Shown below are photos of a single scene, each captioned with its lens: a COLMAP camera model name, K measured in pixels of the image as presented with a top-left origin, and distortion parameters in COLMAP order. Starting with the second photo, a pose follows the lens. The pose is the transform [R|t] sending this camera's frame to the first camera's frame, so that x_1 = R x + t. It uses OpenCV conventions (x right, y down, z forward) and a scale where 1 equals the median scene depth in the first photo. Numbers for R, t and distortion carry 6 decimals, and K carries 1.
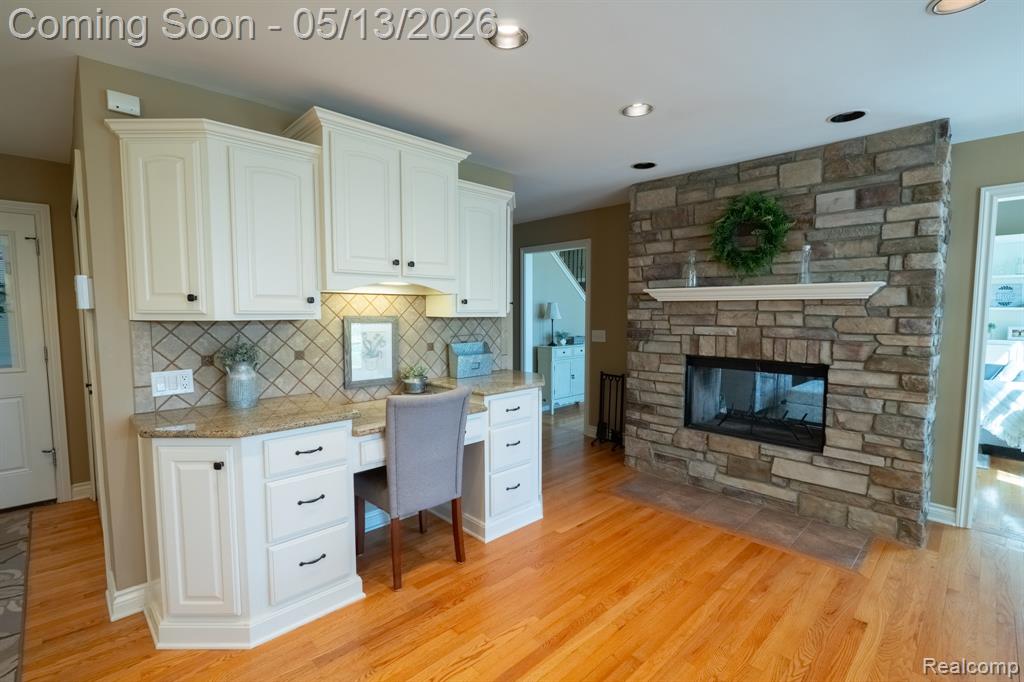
lens RADIAL K [[470.0, 0, 512.1], [0, 470.0, 346.9], [0, 0, 1]] dist [0.000405, -0.000974]
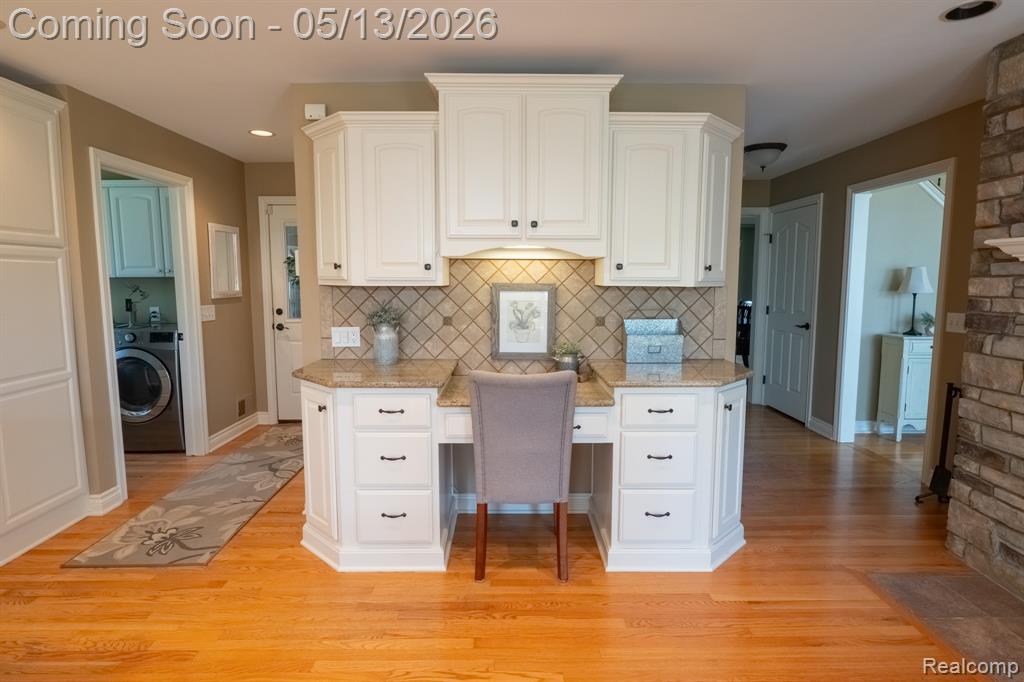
lens RADIAL K [[533.9, 0, 512.2], [0, 533.9, 334.1], [0, 0, 1]] dist [-0.004422, 0.000314]
pose [[0.725365, 0.073869, -0.684390, 0.400038], [-0.056512, 0.997260, 0.047742, -0.015767], [0.686041, 0.004046, 0.727552, 0.225402]]
